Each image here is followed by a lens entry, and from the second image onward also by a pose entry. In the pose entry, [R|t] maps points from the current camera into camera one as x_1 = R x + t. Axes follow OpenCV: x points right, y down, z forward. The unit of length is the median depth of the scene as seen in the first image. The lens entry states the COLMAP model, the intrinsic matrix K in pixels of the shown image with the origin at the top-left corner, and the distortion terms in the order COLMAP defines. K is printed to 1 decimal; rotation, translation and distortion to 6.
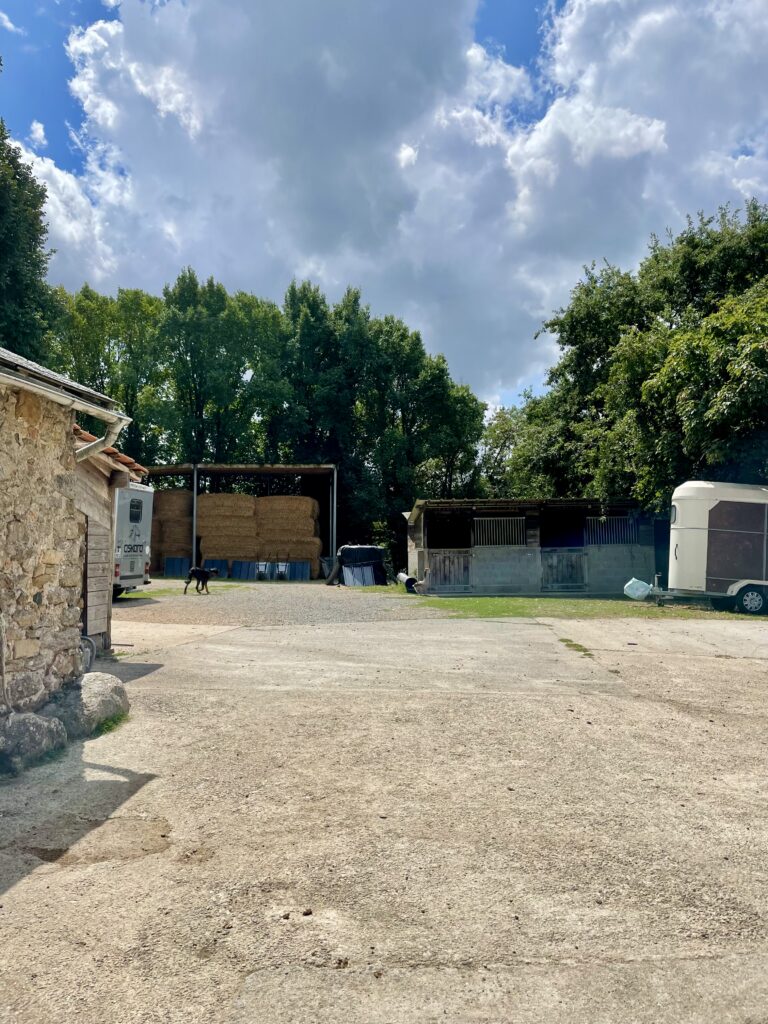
lens RADIAL K [[768.7, 0, 384.0], [0, 768.7, 512.0], [0, 0, 1]] dist [0.100407, -0.133154]
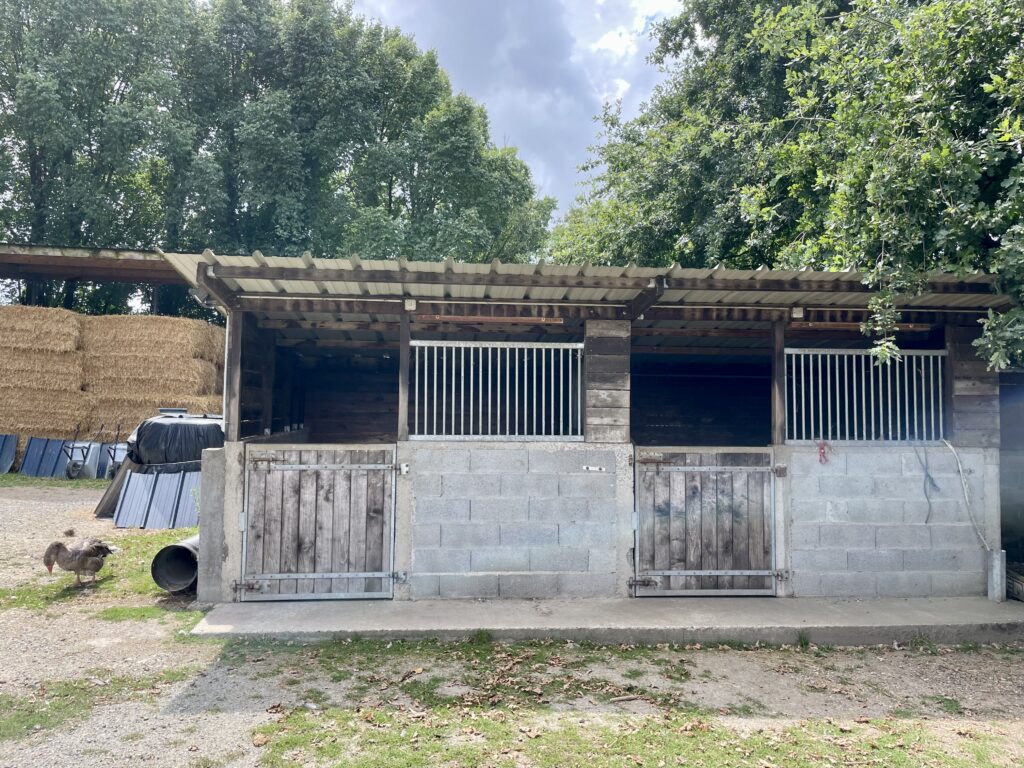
lens RADIAL K [[768.7, 0, 520.8], [0, 768.7, 387.4], [0, 0, 1]] dist [0.100407, -0.133154]
pose [[0.997633, 0.025604, 0.063825, 0.119010], [-0.026668, 0.999518, 0.015862, 0.016710], [-0.063388, -0.017527, 0.997835, 0.597504]]
